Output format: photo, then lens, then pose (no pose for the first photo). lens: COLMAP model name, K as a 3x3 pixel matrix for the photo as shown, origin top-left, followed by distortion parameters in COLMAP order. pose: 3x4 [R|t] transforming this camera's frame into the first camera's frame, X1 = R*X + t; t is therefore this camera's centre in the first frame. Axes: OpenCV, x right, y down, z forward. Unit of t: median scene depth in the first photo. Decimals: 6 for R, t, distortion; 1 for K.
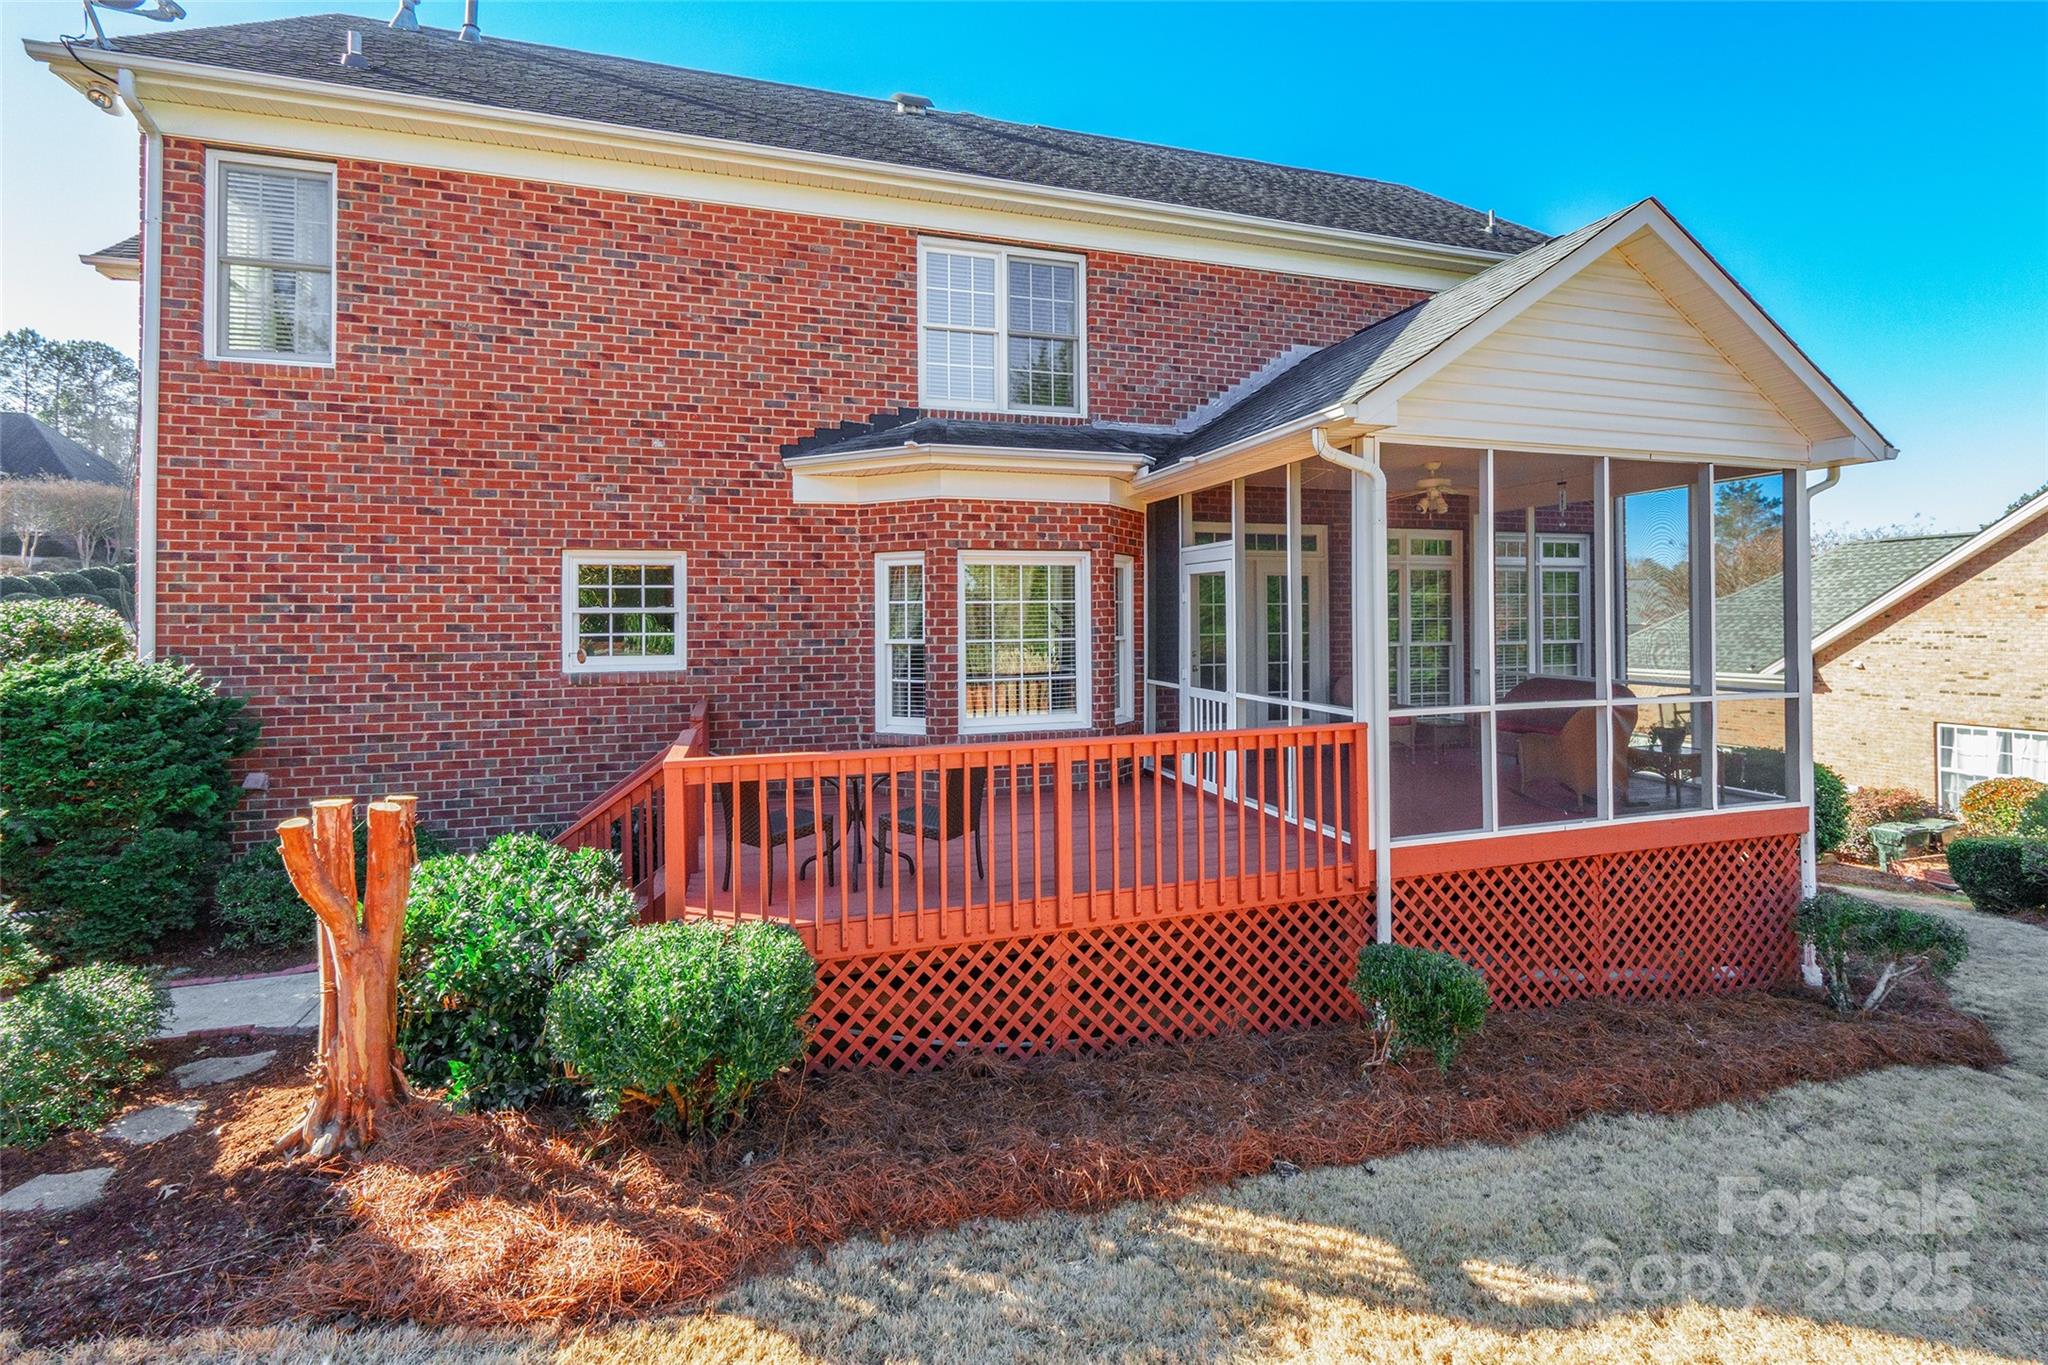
lens RADIAL K [[1022.3, 0, 1028.9], [0, 1022.3, 605.2], [0, 0, 1]] dist [-0.002923, -0.000704]
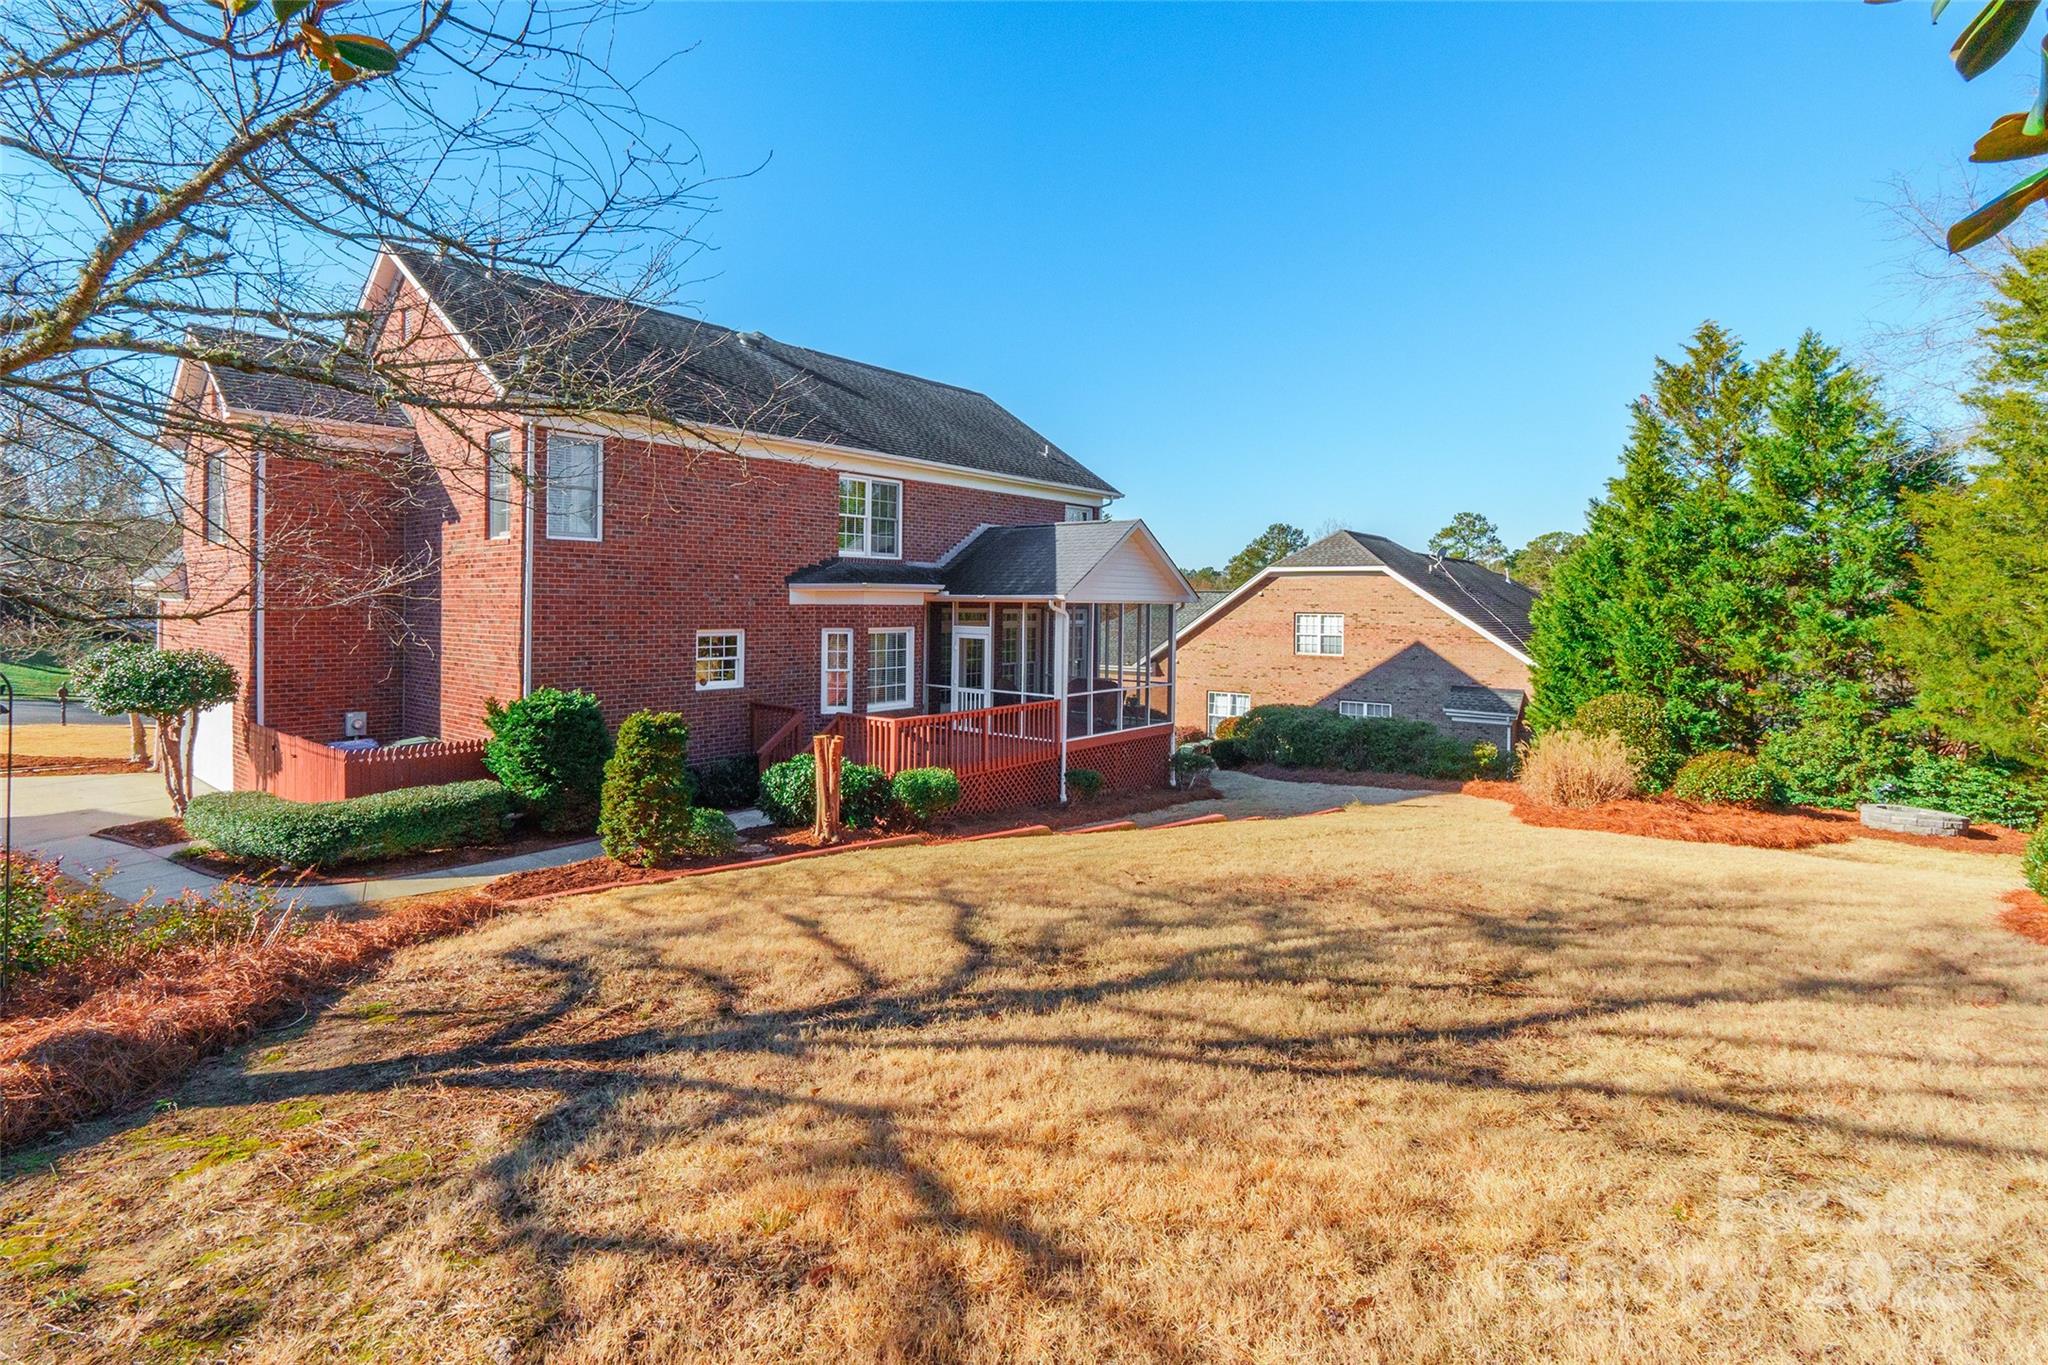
lens RADIAL K [[967.7, 0, 1032.3], [0, 967.7, 646.0], [0, 0, 1]] dist [-0.001851, -0.000387]
pose [[0.853332, -0.008568, 0.521297, -0.826731], [-0.018199, 0.998766, 0.046208, -0.114712], [-0.521050, -0.048918, 0.852123, -0.914553]]
